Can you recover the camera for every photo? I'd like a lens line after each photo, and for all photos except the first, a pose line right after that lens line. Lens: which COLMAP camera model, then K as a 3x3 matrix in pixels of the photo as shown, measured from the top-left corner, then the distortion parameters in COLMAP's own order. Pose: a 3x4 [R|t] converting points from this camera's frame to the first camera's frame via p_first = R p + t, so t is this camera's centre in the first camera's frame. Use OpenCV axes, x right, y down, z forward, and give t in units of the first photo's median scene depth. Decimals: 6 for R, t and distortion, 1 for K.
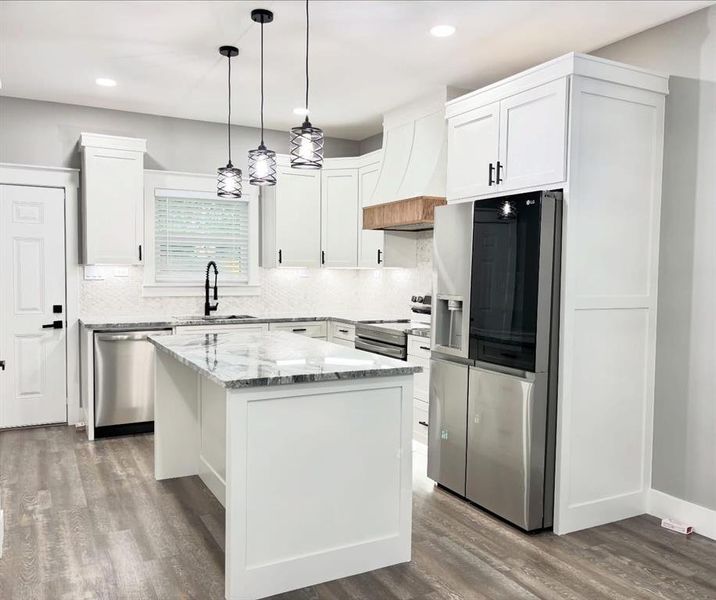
lens RADIAL K [[599.7, 0, 357.3], [0, 599.7, 300.8], [0, 0, 1]] dist [-0.059029, -0.001448]
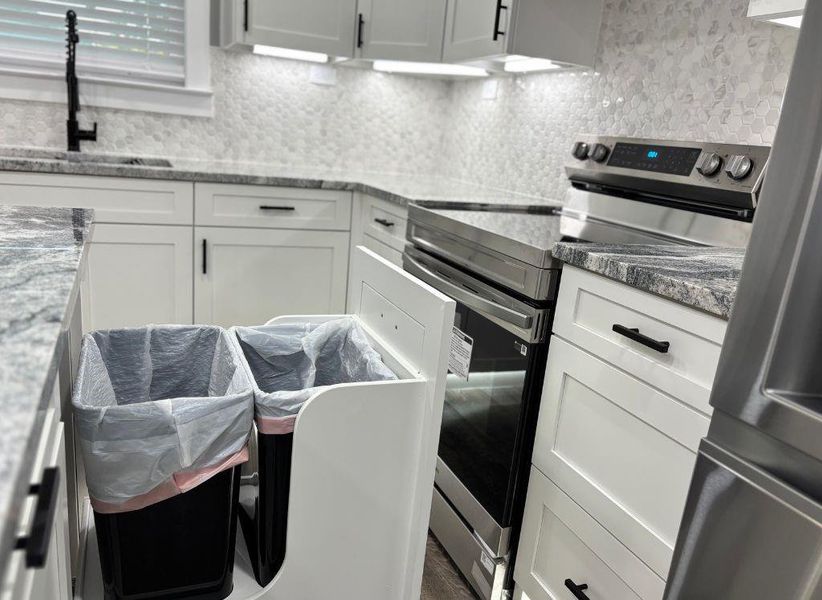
lens RADIAL K [[632.2, 0, 411.4], [0, 632.2, 304.6], [0, 0, 1]] dist [0.035682, 0.000766]
pose [[0.991531, 0.102479, -0.079773, 0.033212], [-0.083384, 0.973290, 0.213901, 0.013475], [0.099563, -0.205437, 0.973593, 0.590973]]
